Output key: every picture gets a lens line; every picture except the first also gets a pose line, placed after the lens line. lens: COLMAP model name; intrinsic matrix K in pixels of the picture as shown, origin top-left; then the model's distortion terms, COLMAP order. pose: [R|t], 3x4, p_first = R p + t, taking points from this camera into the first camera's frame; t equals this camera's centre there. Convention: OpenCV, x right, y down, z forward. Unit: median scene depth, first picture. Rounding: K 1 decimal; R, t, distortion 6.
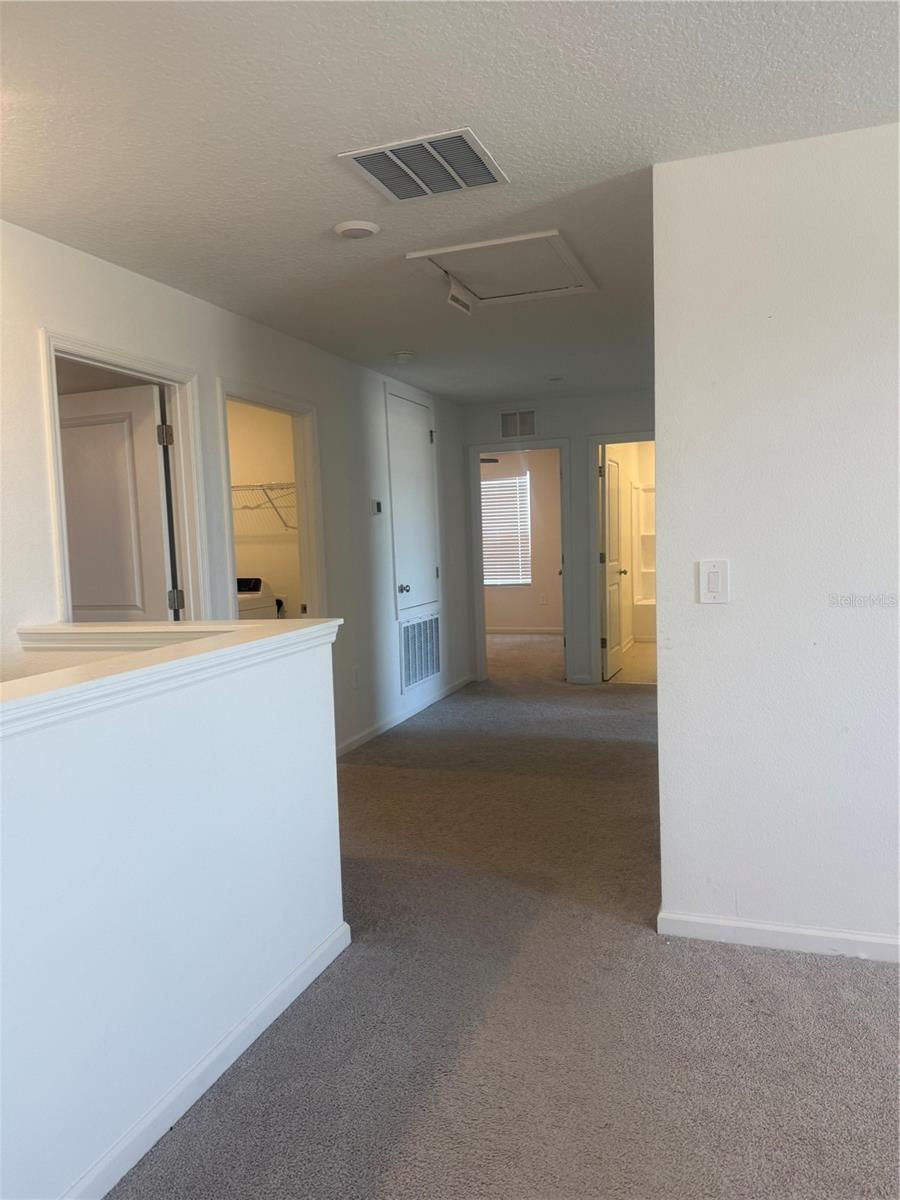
lens RADIAL K [[848.5, 0, 450.0], [0, 848.5, 600.0], [0, 0, 1]] dist [0.091898, -0.092547]
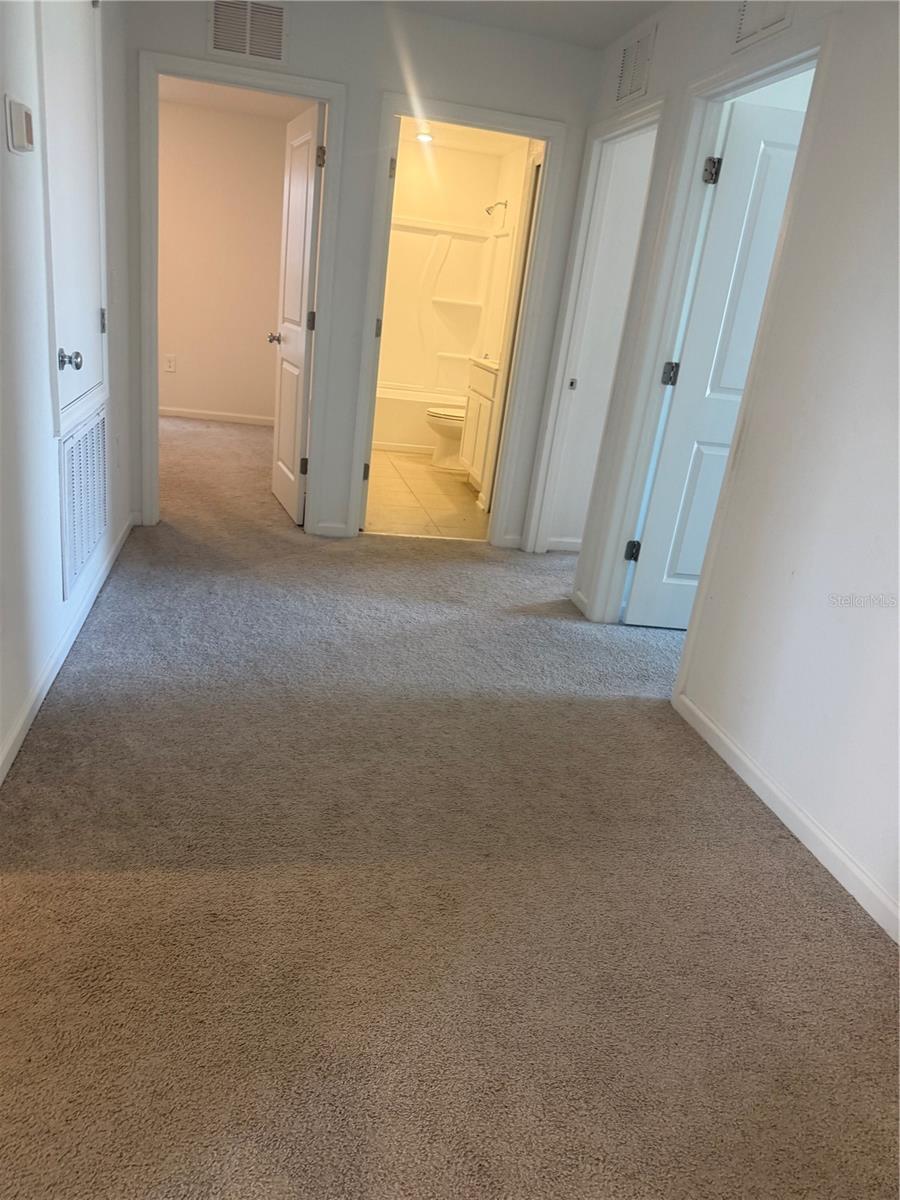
lens RADIAL K [[848.5, 0, 450.0], [0, 848.5, 600.0], [0, 0, 1]] dist [0.091898, -0.092547]
pose [[0.844370, -0.039339, 0.534314, -0.133162], [-0.111284, 0.962671, 0.246739, -0.026374], [-0.524076, -0.267799, 0.808473, 0.540516]]
